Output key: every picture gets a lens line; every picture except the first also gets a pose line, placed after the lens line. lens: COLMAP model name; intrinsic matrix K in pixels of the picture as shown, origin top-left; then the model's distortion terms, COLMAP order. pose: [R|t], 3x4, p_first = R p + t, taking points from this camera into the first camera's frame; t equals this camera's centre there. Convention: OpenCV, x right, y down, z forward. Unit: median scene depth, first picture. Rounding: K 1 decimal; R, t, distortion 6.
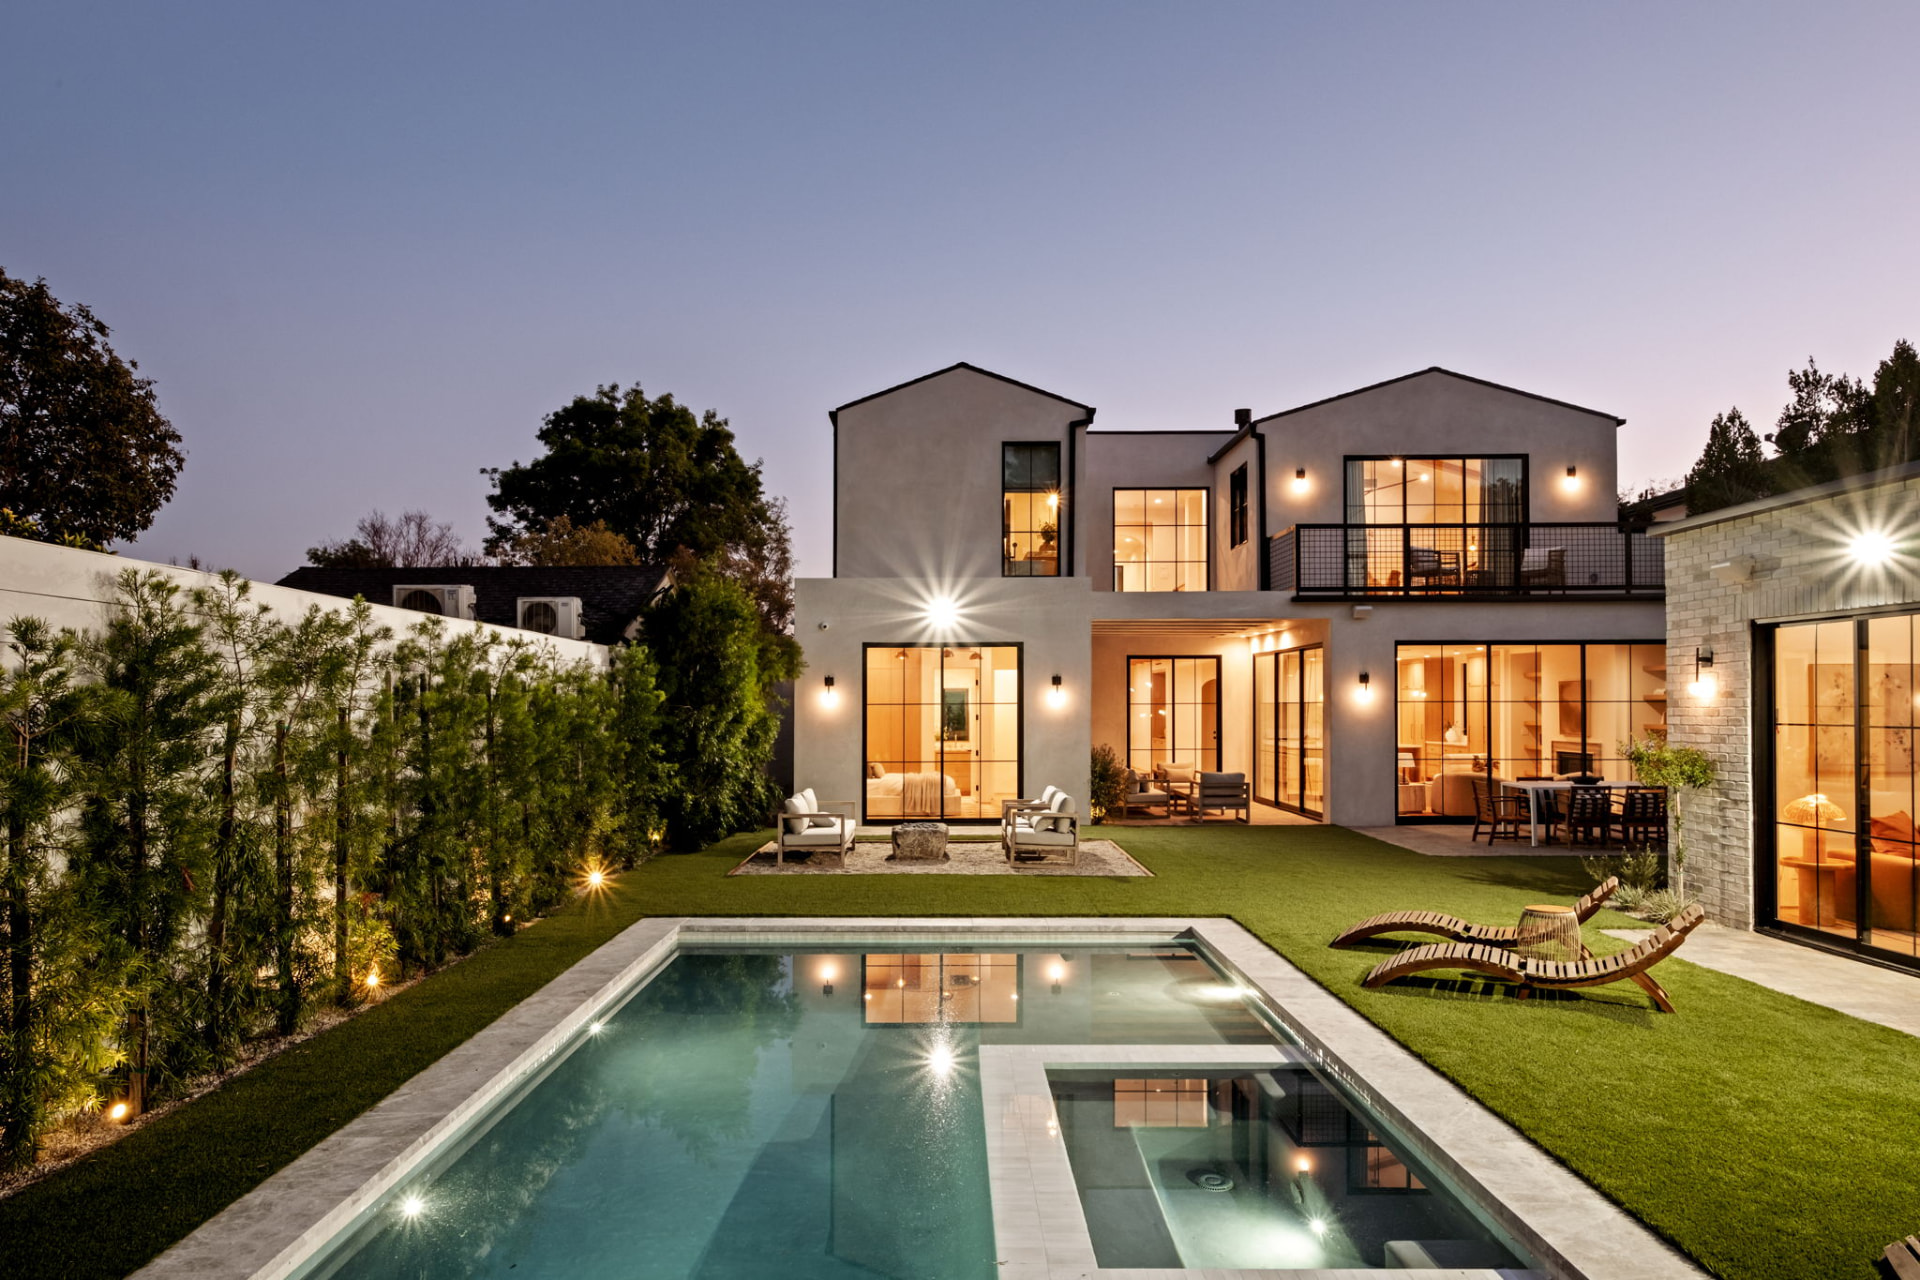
lens RADIAL K [[1241.5, 0, 948.3], [0, 1241.5, 690.7], [0, 0, 1]] dist [0.027391, -0.006031]
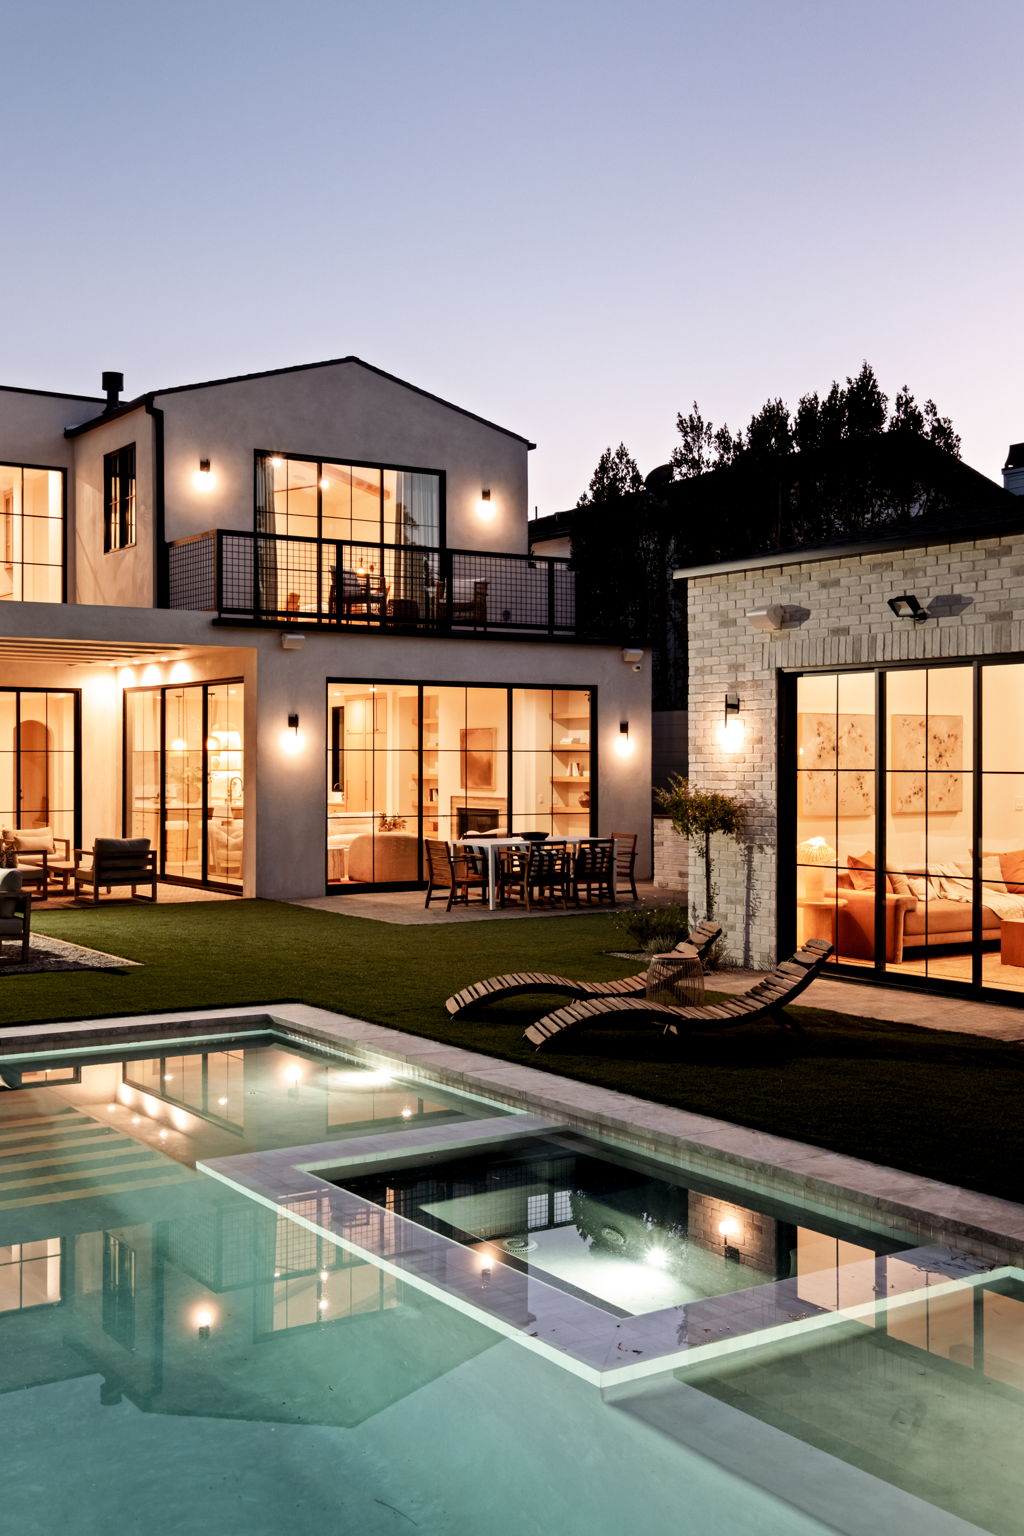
lens RADIAL K [[1652.3, 0, 519.3], [0, 1652.3, 762.4], [0, 0, 1]] dist [0.012572, 0.000000]
pose [[0.834196, 0.003046, 0.551460, -0.142600], [-0.010442, 0.999893, 0.010272, 0.004410], [-0.551369, -0.014328, 0.834138, -0.005488]]
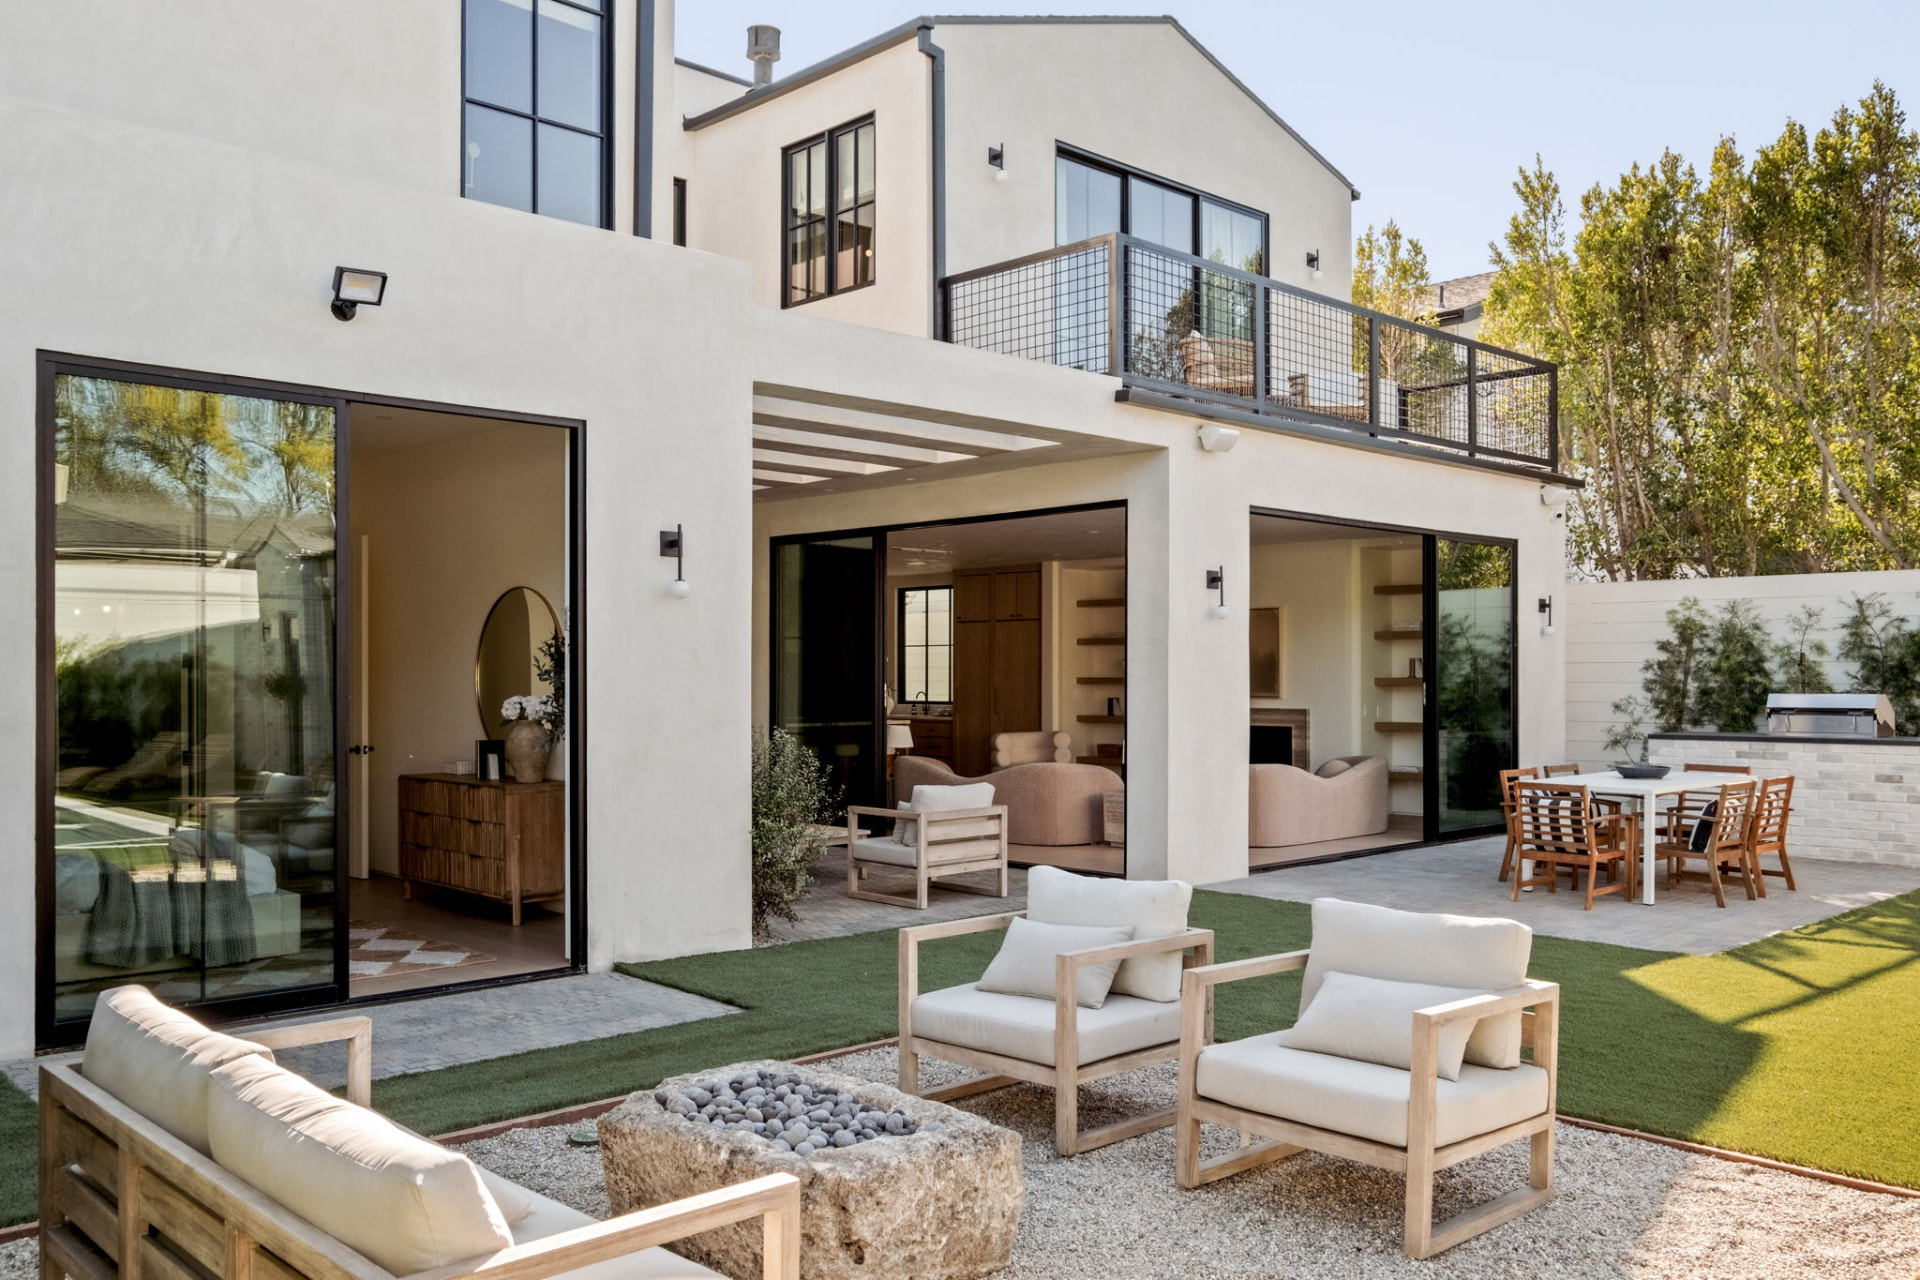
lens RADIAL K [[1572.4, 0, 965.0], [0, 1572.4, 650.2], [0, 0, 1]] dist [-0.000644, 0.005319]
pose [[0.723753, 0.015458, 0.689886, -0.148300], [-0.011846, 0.999880, -0.009976, 0.024217], [-0.689957, -0.000952, 0.723850, 0.596850]]
